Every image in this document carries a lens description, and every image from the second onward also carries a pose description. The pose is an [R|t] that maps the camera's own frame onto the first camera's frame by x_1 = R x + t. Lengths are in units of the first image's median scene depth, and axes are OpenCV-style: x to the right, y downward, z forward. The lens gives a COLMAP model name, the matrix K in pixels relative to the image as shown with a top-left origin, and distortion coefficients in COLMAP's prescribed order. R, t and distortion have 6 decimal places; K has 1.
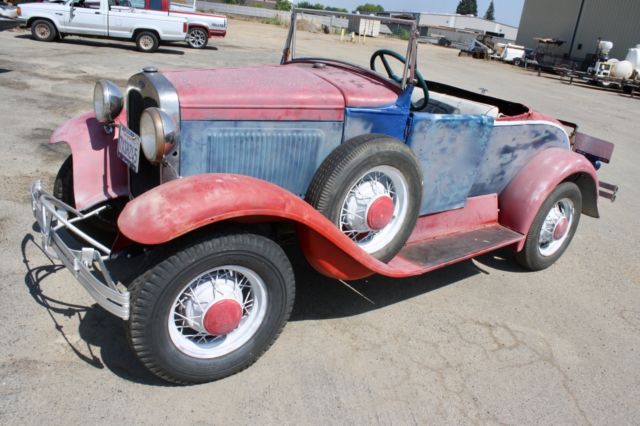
lens RADIAL K [[547.5, 0, 320.0], [0, 547.5, 213.0], [0, 0, 1]] dist [-0.185134, 0.226160]
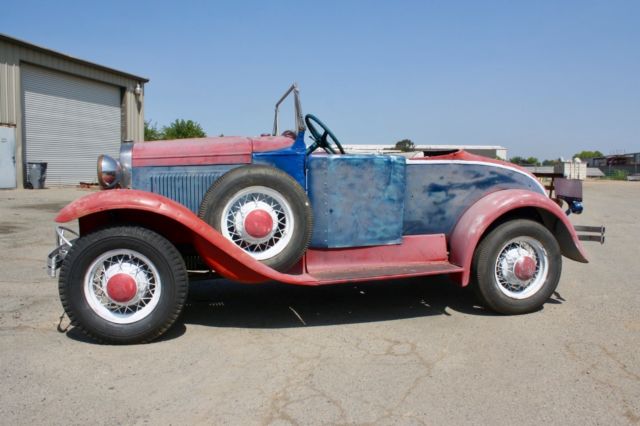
lens RADIAL K [[547.5, 0, 320.0], [0, 547.5, 213.0], [0, 0, 1]] dist [-0.185134, 0.226160]
pose [[0.913409, -0.085042, -0.398061, 0.600307], [-0.036711, 0.956734, -0.288638, 0.270550], [0.405384, 0.278258, 0.870768, -0.038554]]
